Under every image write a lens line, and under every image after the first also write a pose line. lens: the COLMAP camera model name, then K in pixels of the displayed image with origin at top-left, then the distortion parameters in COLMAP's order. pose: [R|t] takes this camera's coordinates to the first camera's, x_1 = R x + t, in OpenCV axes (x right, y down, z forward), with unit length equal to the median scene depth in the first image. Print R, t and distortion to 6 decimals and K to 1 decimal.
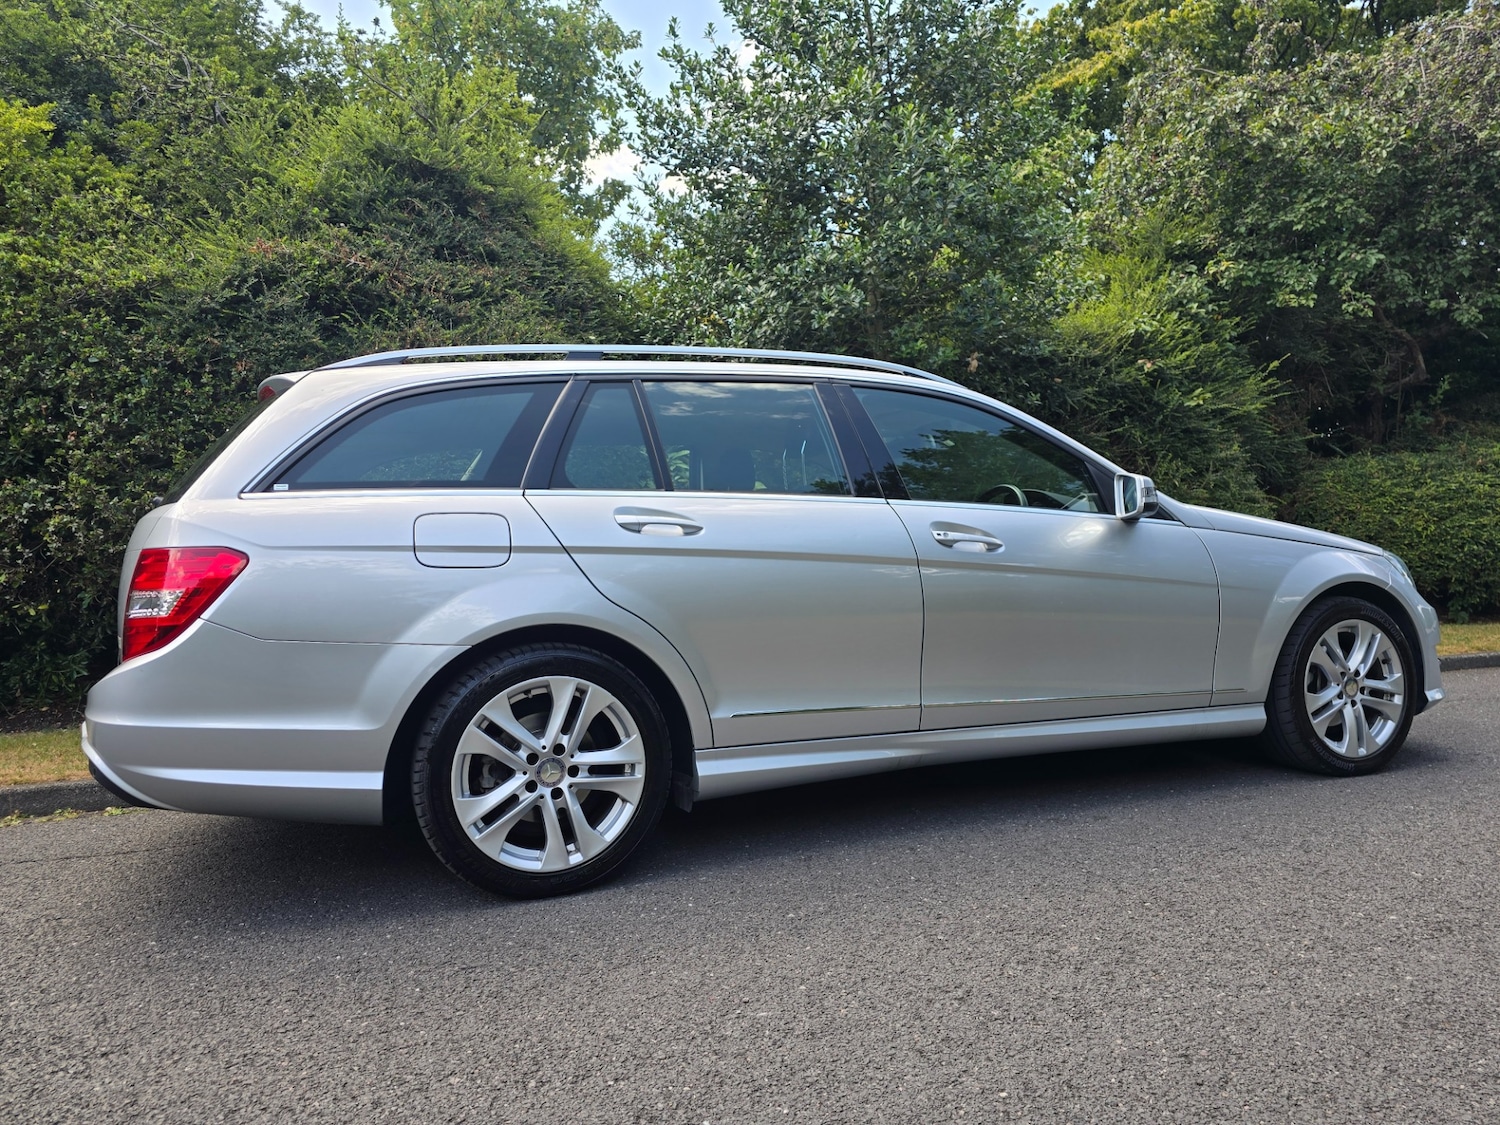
lens RADIAL K [[1012.3, 0, 755.2], [0, 1012.3, 551.0], [0, 0, 1]] dist [0.054393, -0.049957]
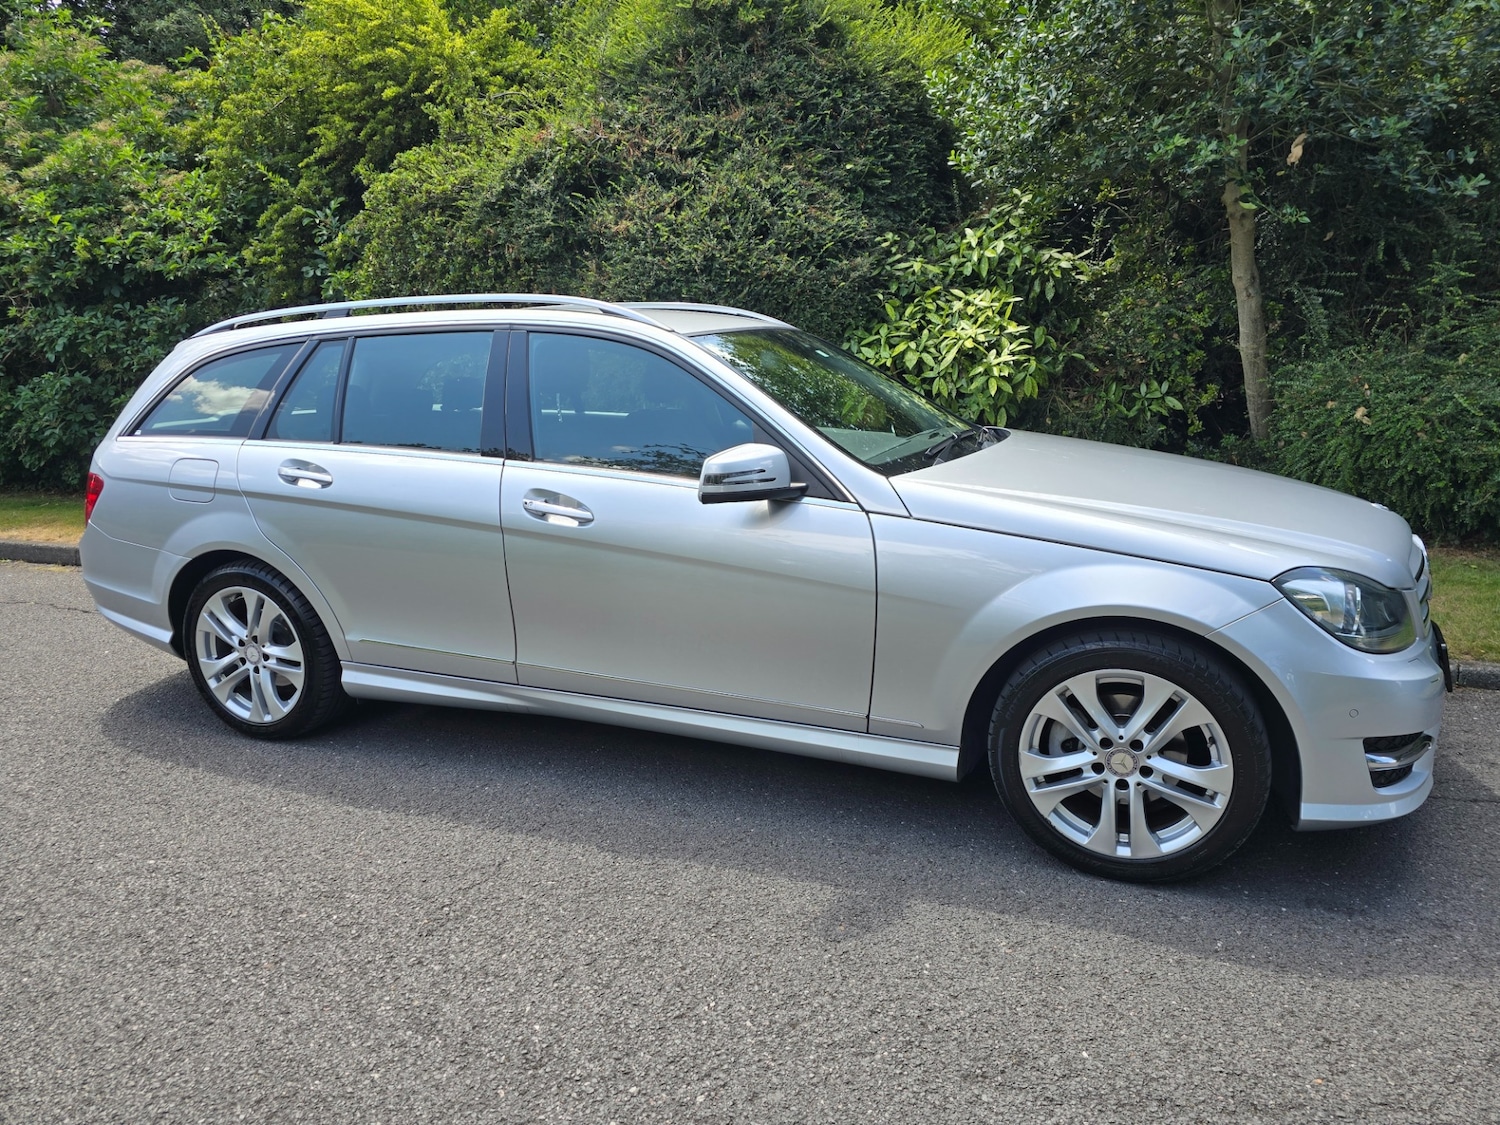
lens RADIAL K [[1012.0, 0, 750.0], [0, 1012.0, 562.5], [0, 0, 1]] dist [0.048998, -0.039299]
pose [[0.721217, 0.169485, -0.671655, 0.616728], [0.009639, 0.967057, 0.254377, -0.127408], [0.692642, -0.189935, 0.695824, 0.276728]]
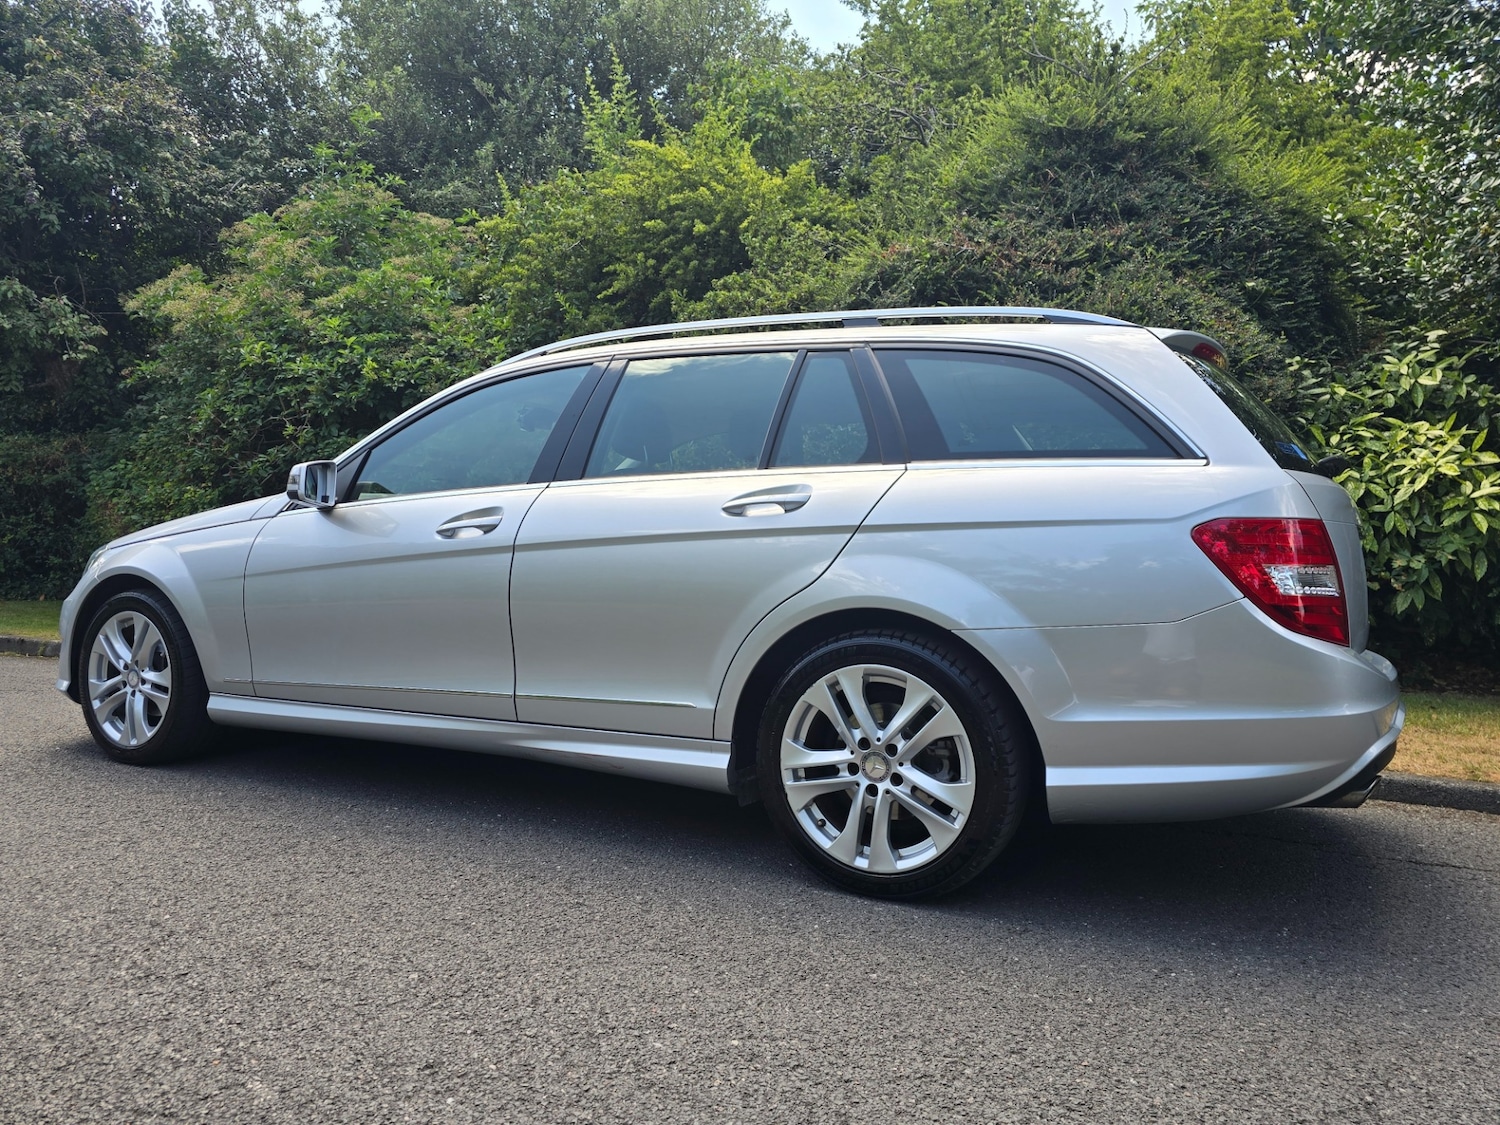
lens RADIAL K [[1005.1, 0, 750.6], [0, 1005.1, 567.6], [0, 0, 1]] dist [0.056532, -0.050866]
pose [[0.657218, 0.061413, -0.751194, 0.277516], [-0.036547, 0.998099, 0.049624, -0.005961], [0.752814, -0.005159, 0.658213, 0.185126]]
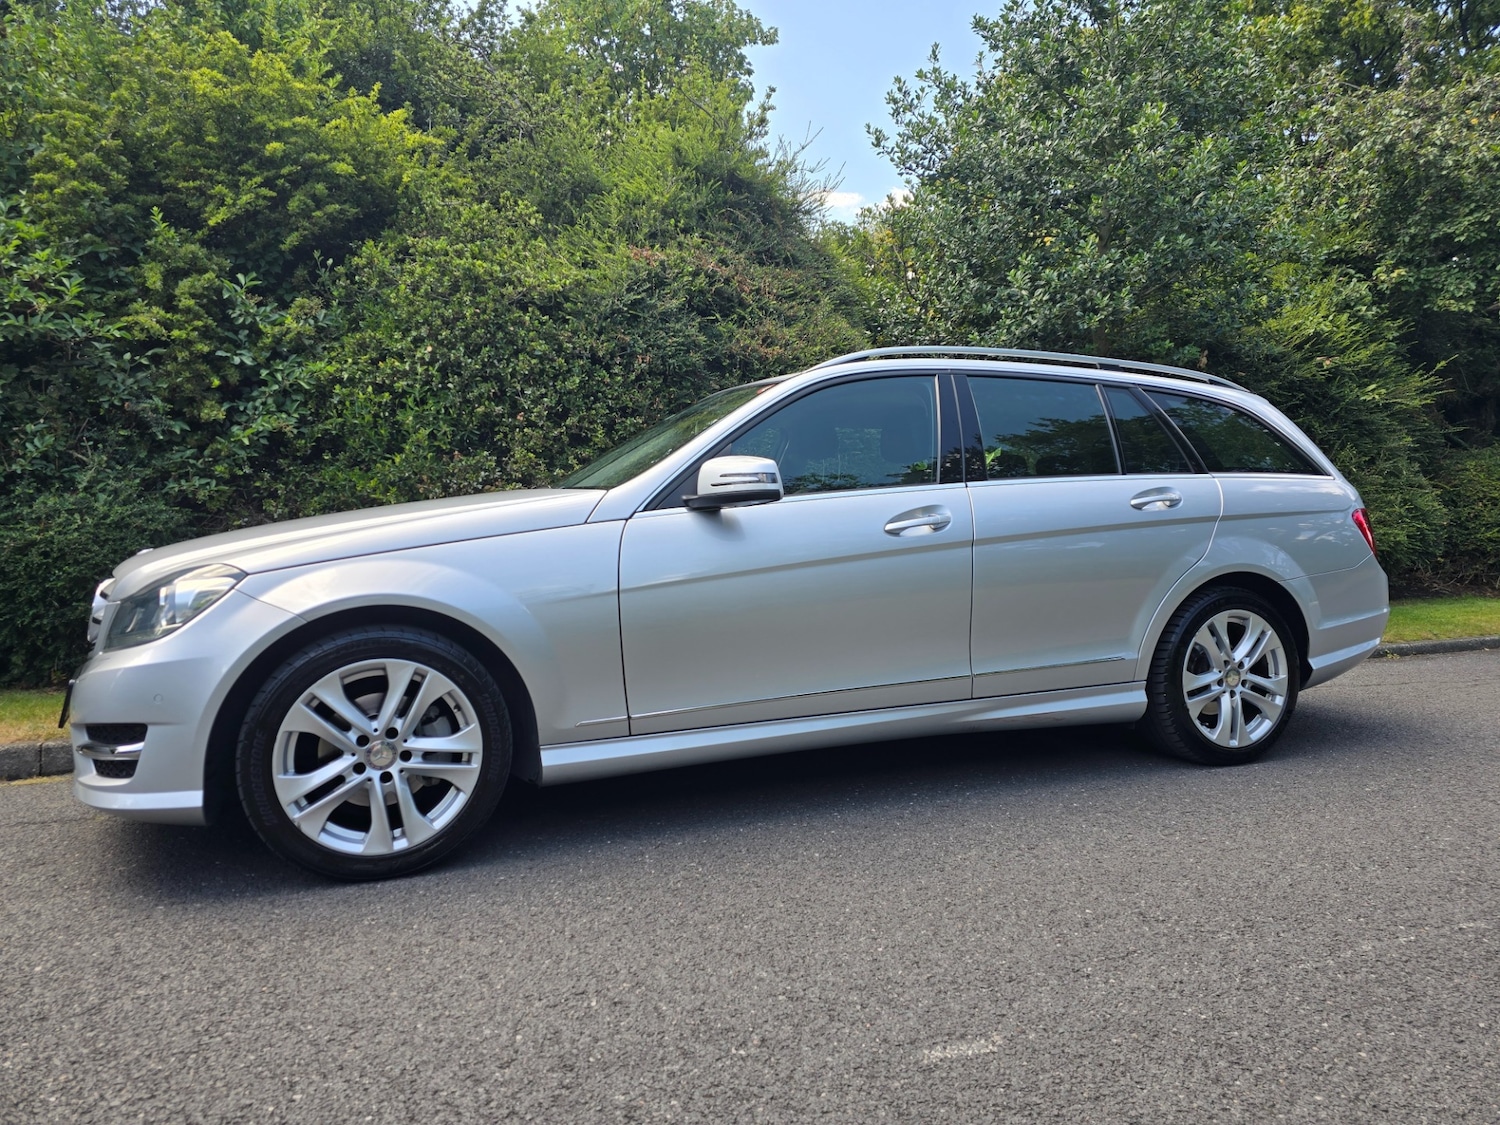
lens RADIAL K [[1006.1, 0, 740.7], [0, 1006.1, 557.9], [0, 0, 1]] dist [0.063164, -0.054537]
pose [[0.999805, 0.019002, 0.005413, -0.399954], [-0.019172, 0.999264, 0.033235, 0.008230], [-0.004777, -0.033332, 0.999433, -0.176433]]
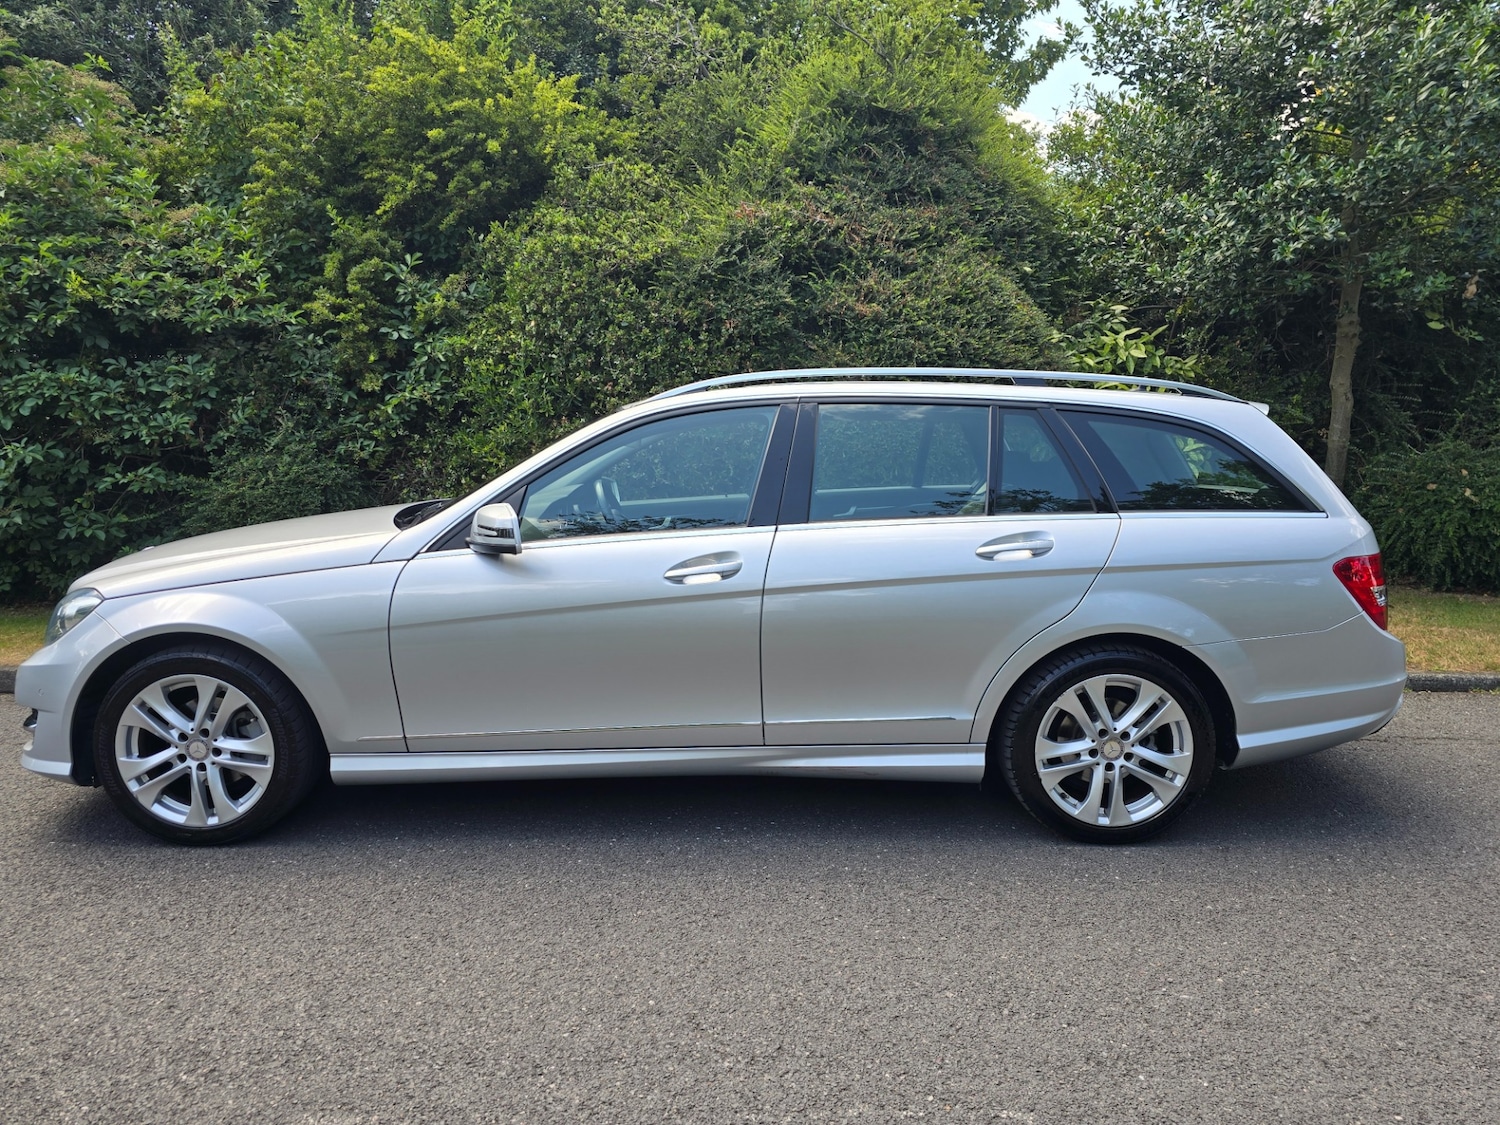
lens RADIAL K [[1005.1, 0, 750.6], [0, 1005.1, 567.6], [0, 0, 1]] dist [0.056532, -0.050866]
pose [[0.928457, 0.090375, -0.360278, -0.033328], [-0.030275, 0.985134, 0.169098, -0.103264], [0.370204, -0.146093, 0.917391, -0.106996]]
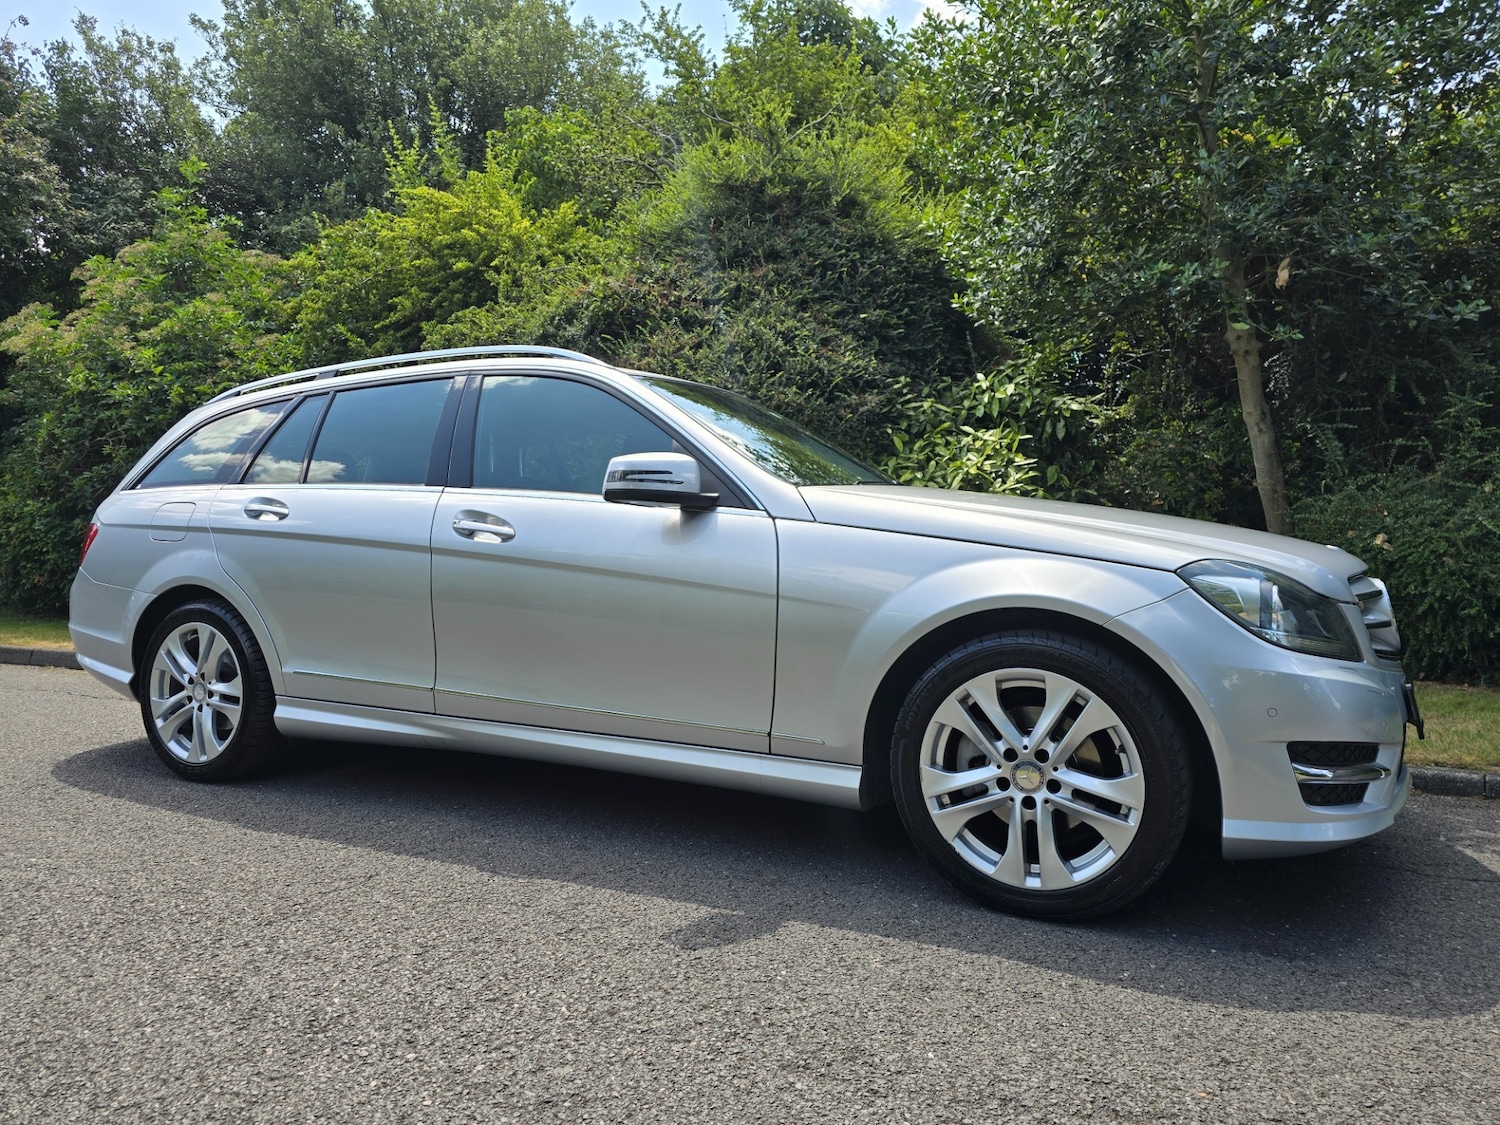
lens RADIAL K [[1011.0, 0, 741.3], [0, 1011.0, 557.7], [0, 0, 1]] dist [0.058075, -0.053086]
pose [[0.653117, 0.041839, -0.756100, 0.685299], [-0.016890, 0.999029, 0.040692, -0.016647], [0.757068, -0.013806, 0.653190, 0.340913]]
